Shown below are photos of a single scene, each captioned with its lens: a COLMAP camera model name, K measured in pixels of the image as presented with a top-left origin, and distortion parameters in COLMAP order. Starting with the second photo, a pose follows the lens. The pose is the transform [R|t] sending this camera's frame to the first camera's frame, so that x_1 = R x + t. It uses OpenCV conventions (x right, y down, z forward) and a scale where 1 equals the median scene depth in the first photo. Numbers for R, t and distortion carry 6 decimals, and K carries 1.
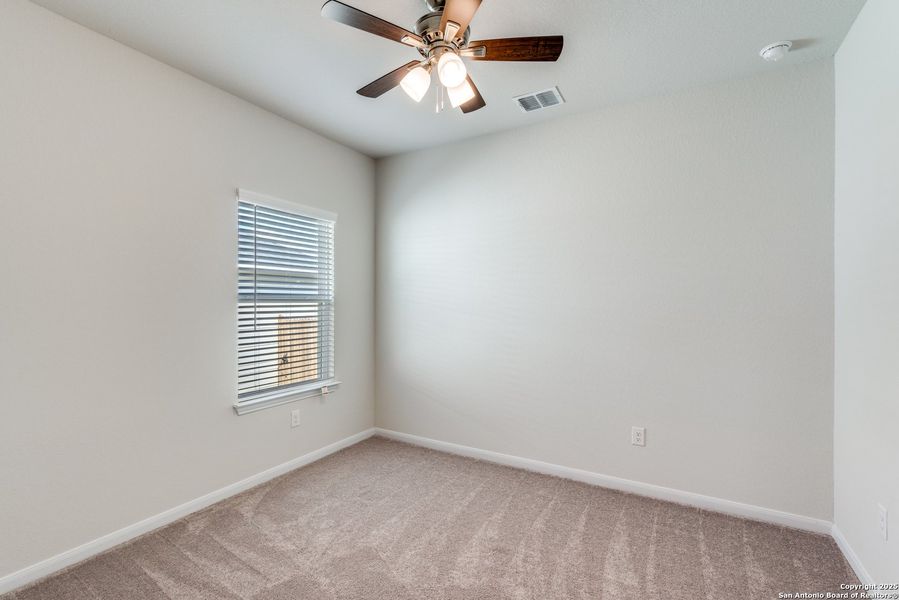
lens RADIAL K [[405.6, 0, 449.5], [0, 405.6, 300.0], [0, 0, 1]] dist [-0.008908, 0.000060]
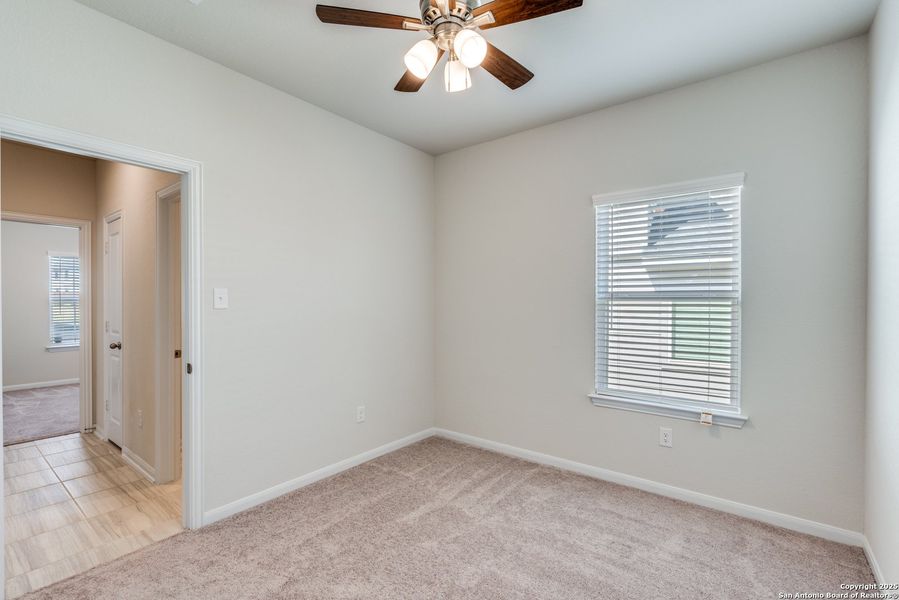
lens RADIAL K [[405.6, 0, 449.5], [0, 405.6, 300.0], [0, 0, 1]] dist [-0.008908, 0.000060]
pose [[-0.136300, -0.002245, -0.990665, 0.491720], [0.002550, 0.999993, -0.002617, 0.004500], [0.990664, -0.002883, -0.136294, 0.620439]]
